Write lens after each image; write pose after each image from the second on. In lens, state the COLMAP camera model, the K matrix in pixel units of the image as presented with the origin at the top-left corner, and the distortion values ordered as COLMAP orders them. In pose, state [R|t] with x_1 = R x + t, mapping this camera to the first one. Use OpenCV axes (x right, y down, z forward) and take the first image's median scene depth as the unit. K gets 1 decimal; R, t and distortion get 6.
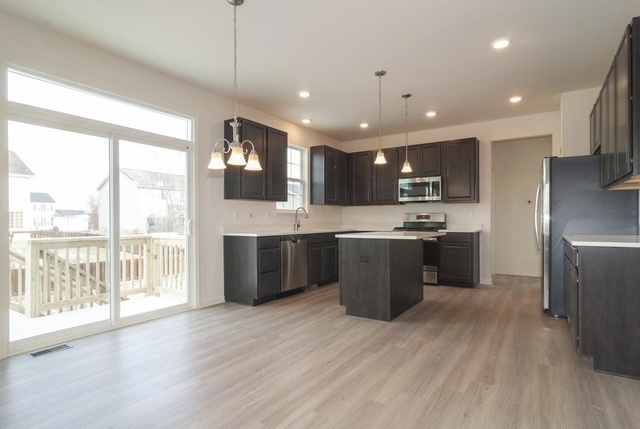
lens RADIAL K [[344.0, 0, 316.8], [0, 344.0, 219.9], [0, 0, 1]] dist [0.001695, -0.000139]
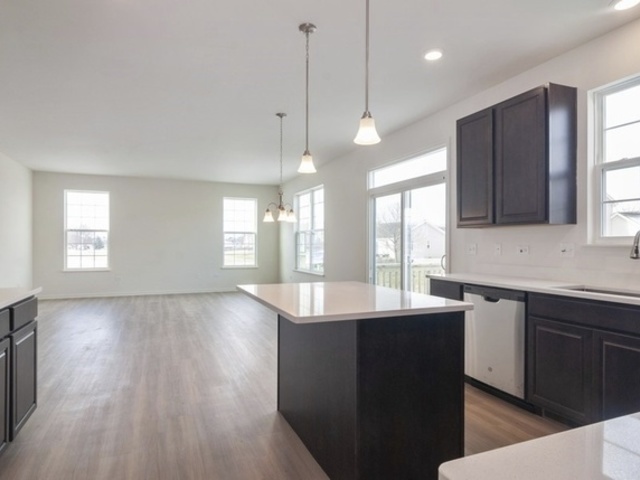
lens RADIAL K [[384.7, 0, 315.1], [0, 384.7, 244.6], [0, 0, 1]] dist [0.005074, 0.001798]
pose [[-0.557805, 0.004602, -0.829960, 0.645741], [0.003323, 0.999989, 0.003311, -0.027572], [0.829966, -0.000911, -0.557814, 1.188258]]
